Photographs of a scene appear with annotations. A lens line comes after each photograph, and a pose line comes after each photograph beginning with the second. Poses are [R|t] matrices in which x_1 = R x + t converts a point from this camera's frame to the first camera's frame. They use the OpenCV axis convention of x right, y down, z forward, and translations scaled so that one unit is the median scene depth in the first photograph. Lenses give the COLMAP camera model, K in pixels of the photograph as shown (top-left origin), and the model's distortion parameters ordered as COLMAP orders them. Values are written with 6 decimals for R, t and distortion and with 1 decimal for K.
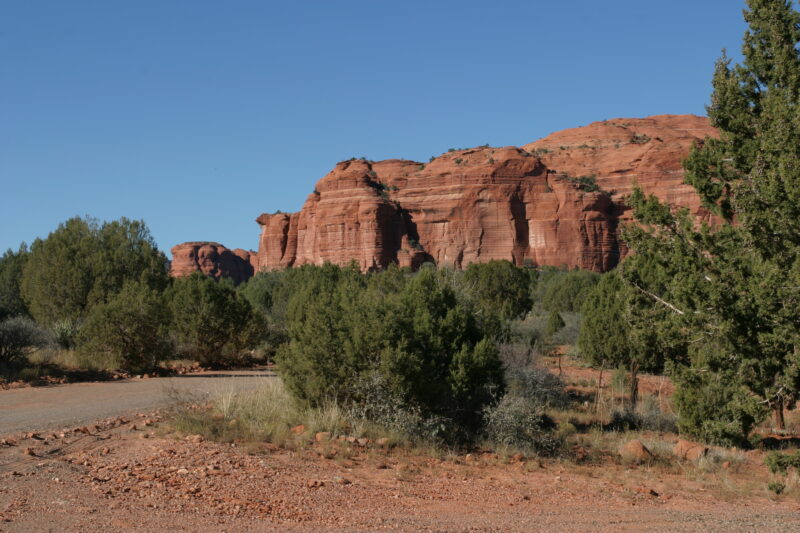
lens RADIAL K [[1373.5, 0, 399.7], [0, 1373.5, 266.3], [0, 0, 1]] dist [0.023917, 0.000000]
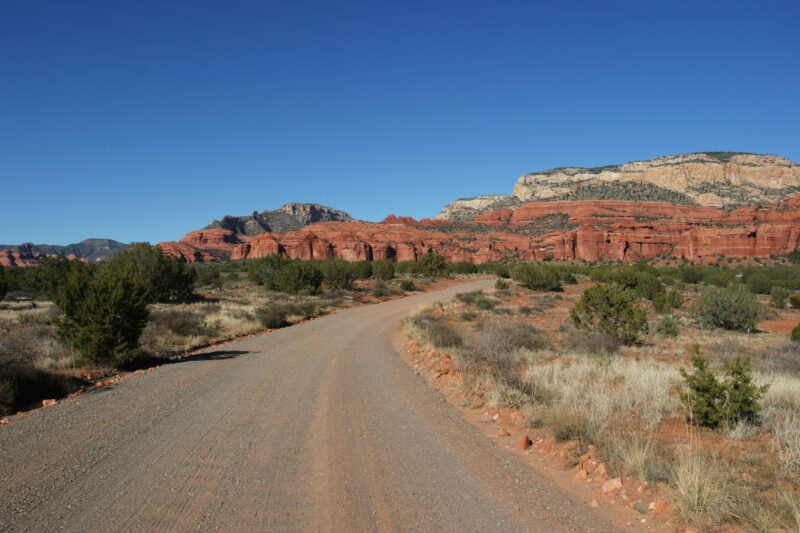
lens RADIAL K [[641.9, 0, 404.1], [0, 641.9, 265.2], [0, 0, 1]] dist [-0.066897, 0.007531]
pose [[0.897652, 0.019701, 0.440264, -0.515308], [-0.027510, 0.999557, 0.011363, -0.014391], [-0.439845, -0.022311, 0.897796, -0.880986]]
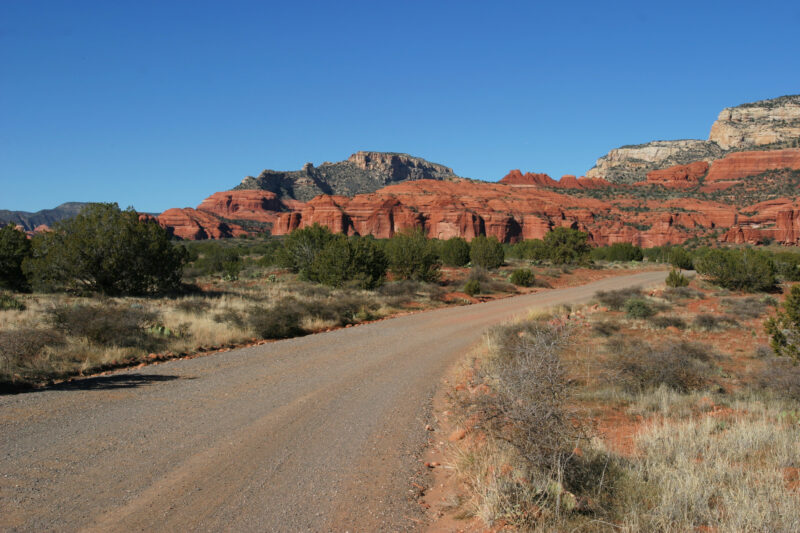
lens RADIAL K [[980.1, 0, 398.4], [0, 980.1, 265.6], [0, 0, 1]] dist [-0.018608, 0.000000]
pose [[0.949380, 0.028339, 0.312849, -0.510711], [-0.041252, 0.998545, 0.034734, -0.013964], [-0.311409, -0.045882, 0.949168, -0.877785]]
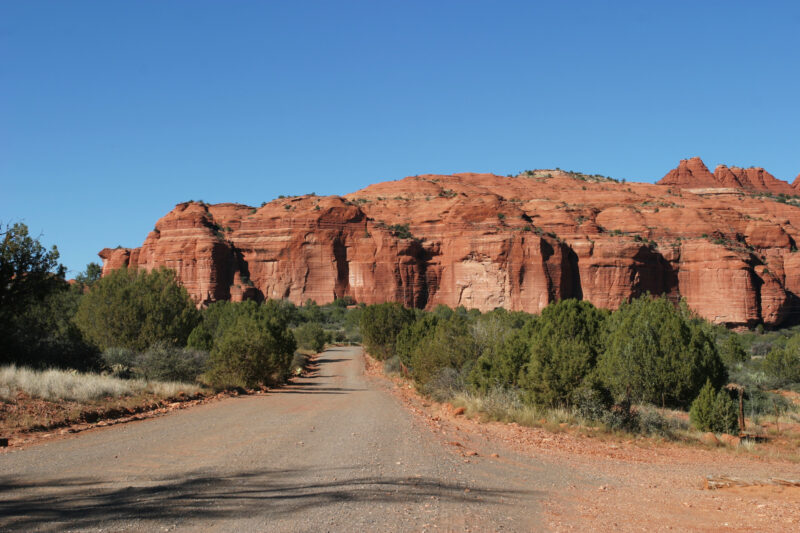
lens RADIAL K [[1246.4, 0, 400.4], [0, 1246.4, 265.3], [0, 0, 1]] dist [0.003784, 0.000000]
pose [[0.988960, 0.030448, 0.145021, -0.012152], [-0.026241, 0.999180, -0.030833, -0.000562], [-0.145841, 0.026687, 0.988948, -0.012739]]
